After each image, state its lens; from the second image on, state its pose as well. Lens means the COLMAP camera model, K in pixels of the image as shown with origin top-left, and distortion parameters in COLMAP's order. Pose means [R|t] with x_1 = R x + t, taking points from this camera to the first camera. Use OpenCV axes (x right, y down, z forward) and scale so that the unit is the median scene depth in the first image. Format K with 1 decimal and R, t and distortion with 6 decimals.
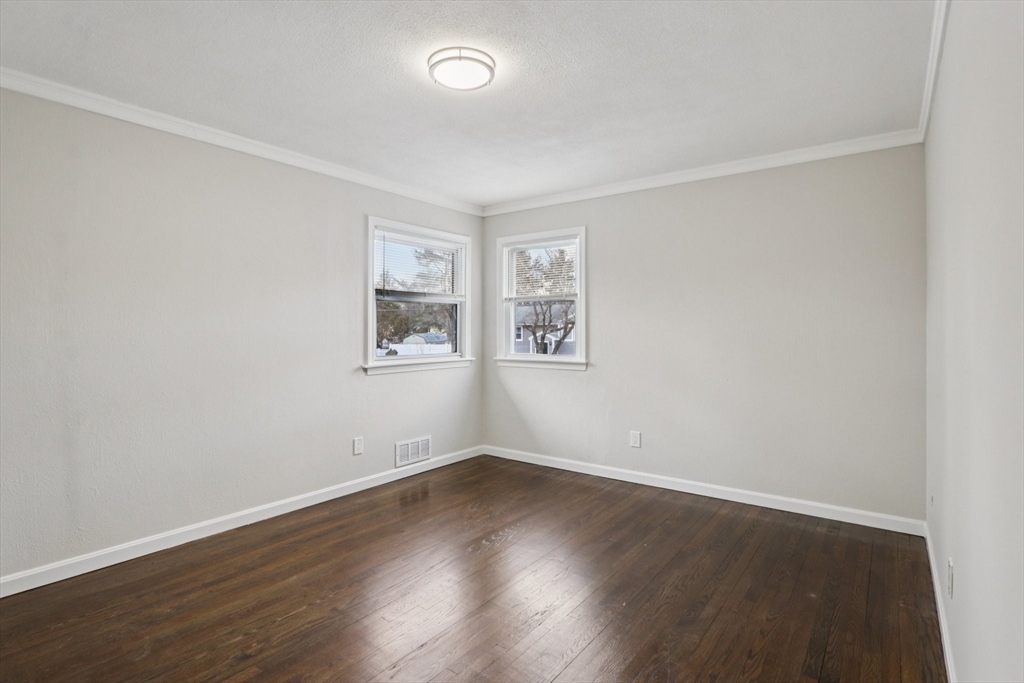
lens RADIAL K [[517.1, 0, 510.3], [0, 517.1, 338.1], [0, 0, 1]] dist [-0.015001, 0.000735]
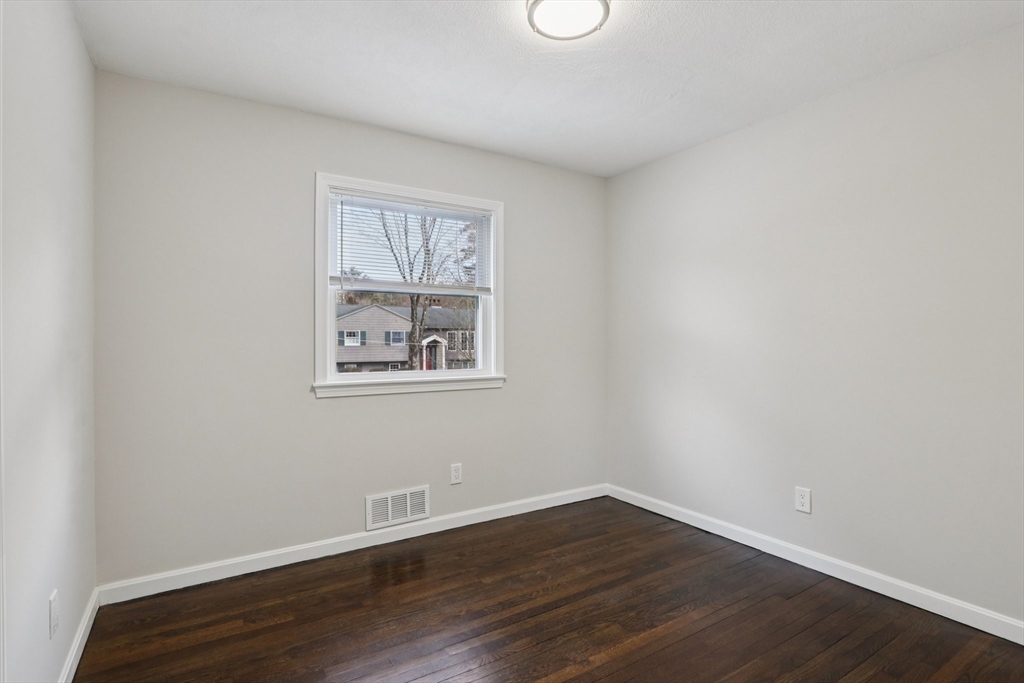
lens RADIAL K [[528.4, 0, 512.0], [0, 528.4, 341.5], [0, 0, 1]] dist [-0.004475, 0.000041]
pose [[0.936432, -0.017128, -0.350430, 0.199556], [0.009578, 0.999683, -0.023266, 0.013686], [0.350718, 0.018430, 0.936300, 0.367661]]
